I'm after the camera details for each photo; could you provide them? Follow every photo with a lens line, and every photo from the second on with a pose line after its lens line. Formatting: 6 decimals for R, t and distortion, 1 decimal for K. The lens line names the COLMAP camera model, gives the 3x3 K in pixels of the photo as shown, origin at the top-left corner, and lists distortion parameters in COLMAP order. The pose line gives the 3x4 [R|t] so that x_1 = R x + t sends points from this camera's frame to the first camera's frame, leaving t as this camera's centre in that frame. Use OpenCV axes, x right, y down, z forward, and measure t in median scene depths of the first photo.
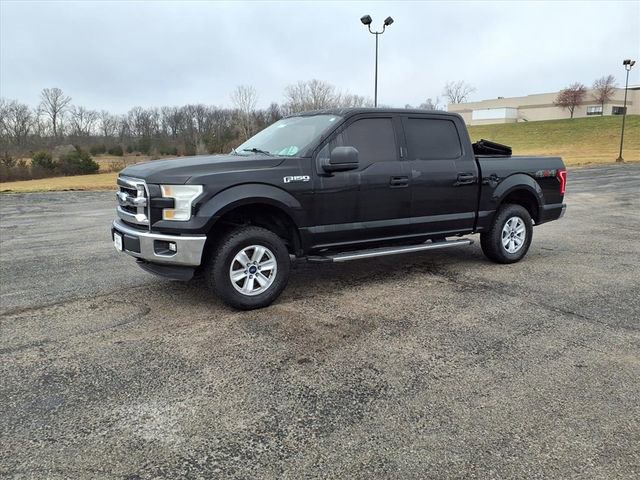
lens RADIAL K [[517.6, 0, 319.5], [0, 517.6, 238.6], [0, 0, 1]] dist [0.069988, -0.103629]
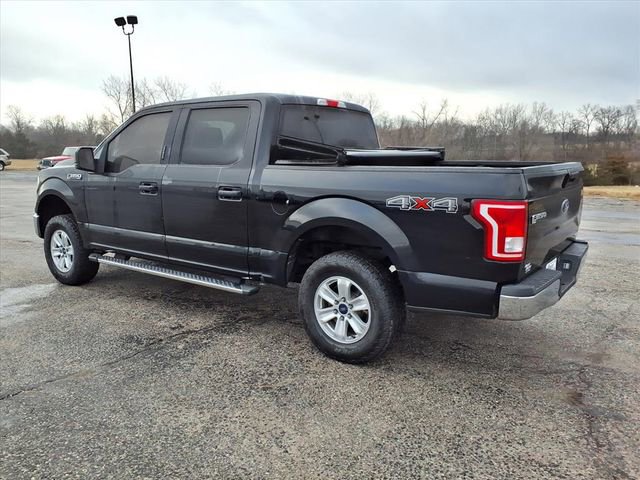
lens RADIAL K [[517.6, 0, 319.5], [0, 517.6, 238.6], [0, 0, 1]] dist [0.069988, -0.103629]
pose [[0.358415, 0.154344, -0.920715, 0.918507], [-0.155616, 0.982318, 0.104093, -0.142789], [0.920501, 0.105969, 0.376096, 0.839768]]
